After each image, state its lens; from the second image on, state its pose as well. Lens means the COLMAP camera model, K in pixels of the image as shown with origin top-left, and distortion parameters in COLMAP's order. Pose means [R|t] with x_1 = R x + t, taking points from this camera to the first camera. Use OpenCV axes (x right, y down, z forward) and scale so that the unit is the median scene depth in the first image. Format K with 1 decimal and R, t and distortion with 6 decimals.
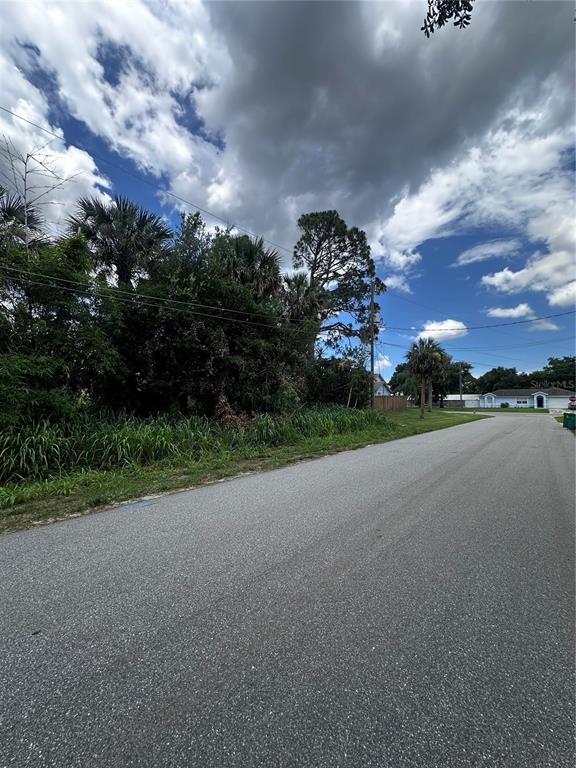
lens RADIAL K [[306.6, 0, 288.0], [0, 306.6, 384.0], [0, 0, 1]] dist [-0.014009, 0.004811]
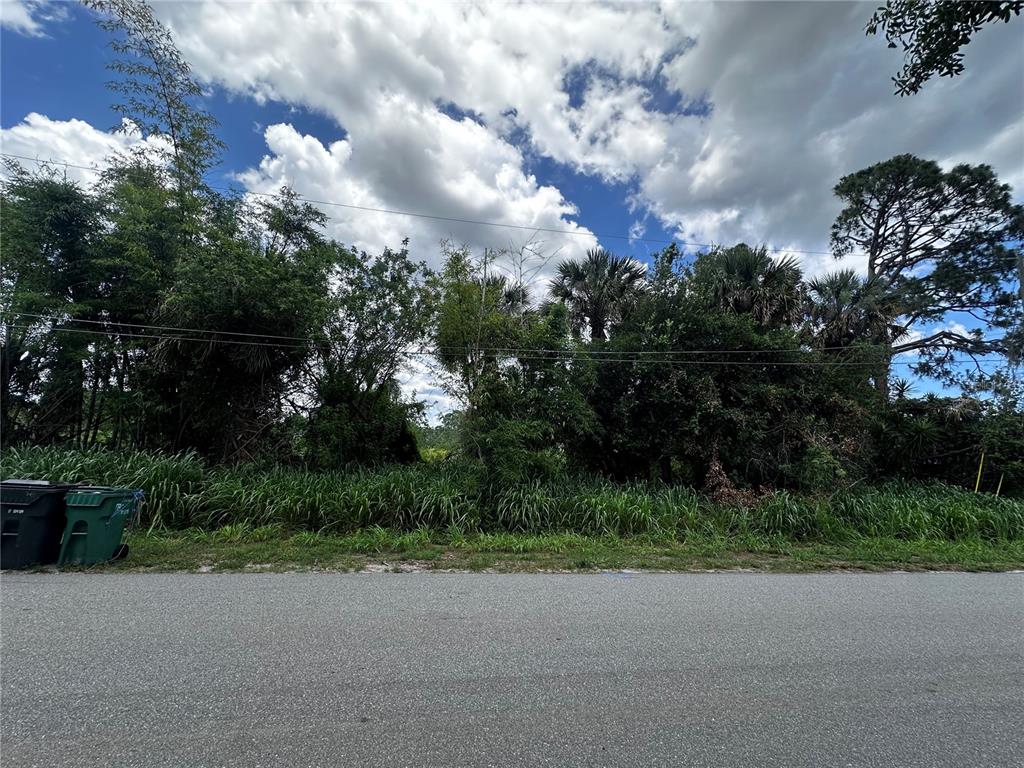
lens RADIAL K [[408.8, 0, 508.1], [0, 408.8, 382.4], [0, 0, 1]] dist [-0.014009, 0.004811]
pose [[0.764893, -0.068113, -0.640546, 0.046049], [-0.010519, 0.992941, -0.118146, -0.025838], [0.644071, 0.097107, 0.758777, -0.107528]]
